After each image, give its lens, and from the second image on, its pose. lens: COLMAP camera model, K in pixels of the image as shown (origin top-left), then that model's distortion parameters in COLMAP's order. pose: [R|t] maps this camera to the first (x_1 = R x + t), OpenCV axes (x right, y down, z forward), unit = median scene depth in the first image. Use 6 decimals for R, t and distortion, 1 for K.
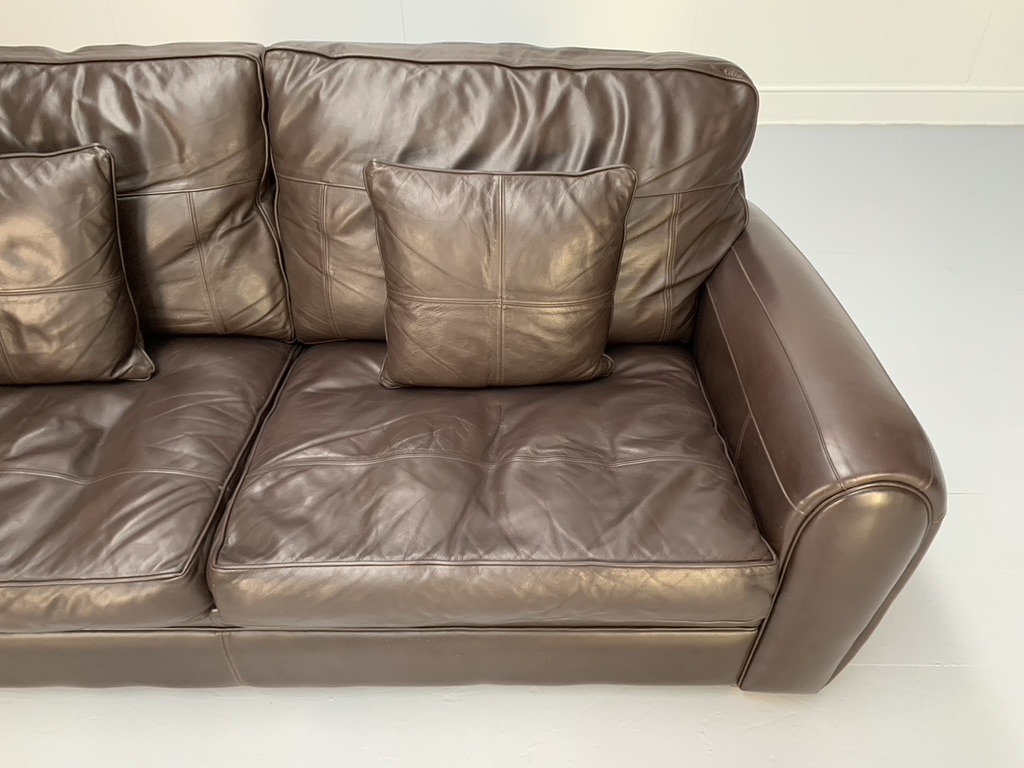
lens RADIAL K [[783.8, 0, 498.1], [0, 783.8, 377.0], [0, 0, 1]] dist [0.067708, -0.083599]
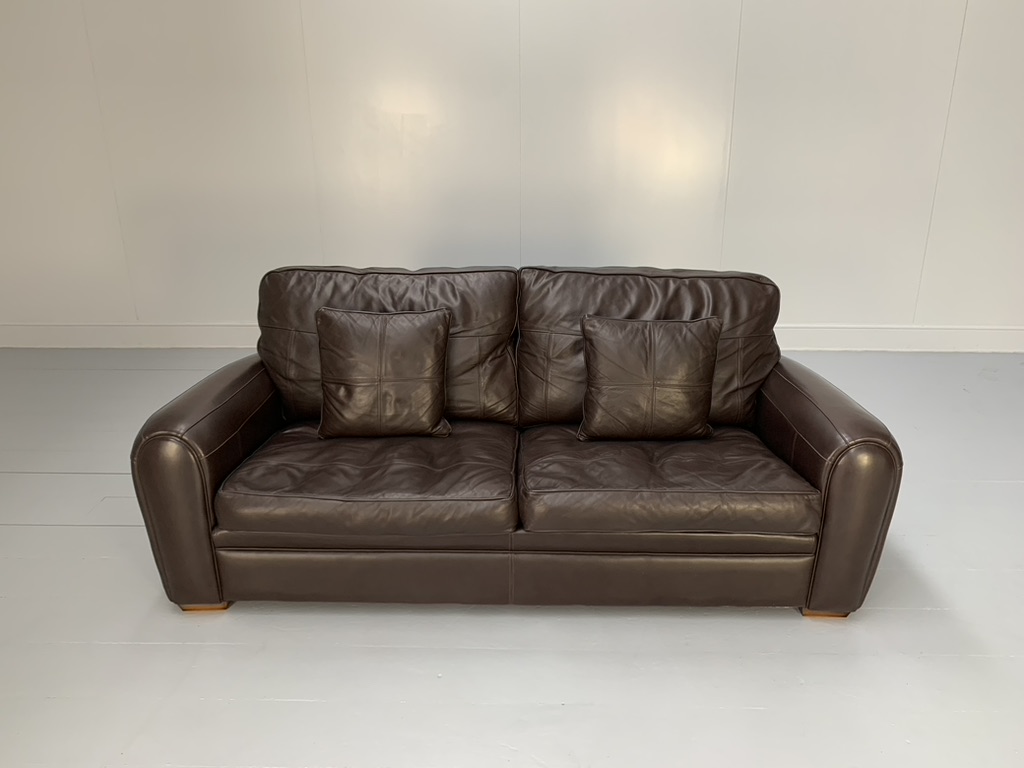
lens RADIAL K [[783.8, 0, 498.1], [0, 783.8, 377.0], [0, 0, 1]] dist [0.067708, -0.083599]
pose [[0.999865, 0.007963, -0.014379, -0.321444], [-0.012460, 0.937758, -0.347066, 0.511434], [0.010721, 0.347198, 0.937731, -0.723145]]
